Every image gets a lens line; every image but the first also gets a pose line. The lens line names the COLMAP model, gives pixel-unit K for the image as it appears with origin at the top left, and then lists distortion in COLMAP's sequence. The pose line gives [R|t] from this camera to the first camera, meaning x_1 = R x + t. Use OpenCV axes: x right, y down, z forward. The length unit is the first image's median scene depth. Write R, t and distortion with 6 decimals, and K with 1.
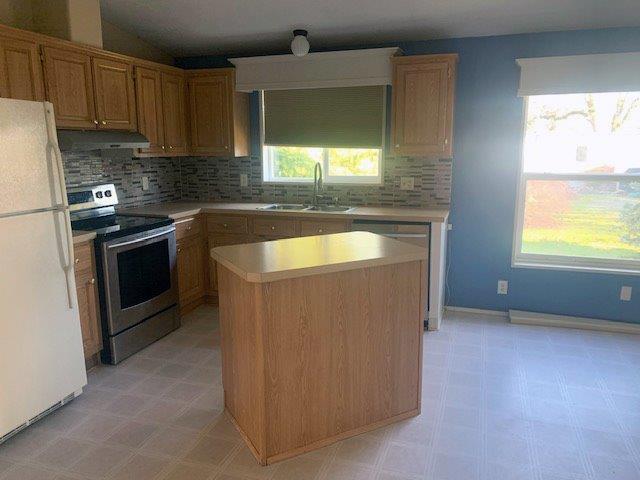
lens RADIAL K [[487.9, 0, 320.9], [0, 487.9, 241.5], [0, 0, 1]] dist [0.013197, -0.007492]
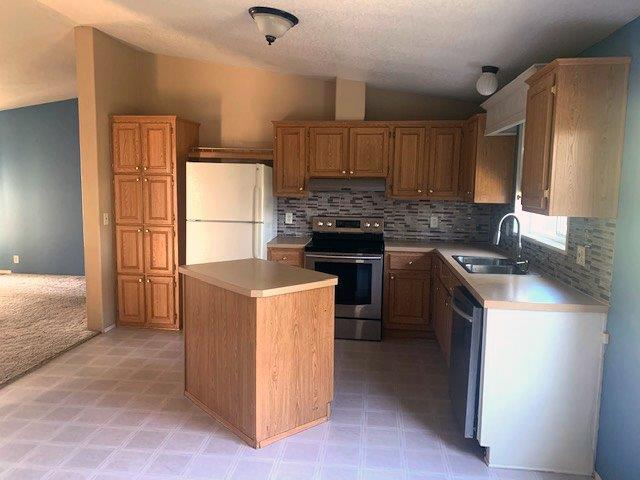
lens RADIAL K [[487.9, 0, 319.9], [0, 487.9, 239.2], [0, 0, 1]] dist [0.013197, -0.007492]
pose [[0.189825, 0.114505, -0.975118, 0.469883], [-0.205223, 0.975865, 0.074642, -0.072008], [0.960130, 0.185948, 0.208743, 0.333496]]
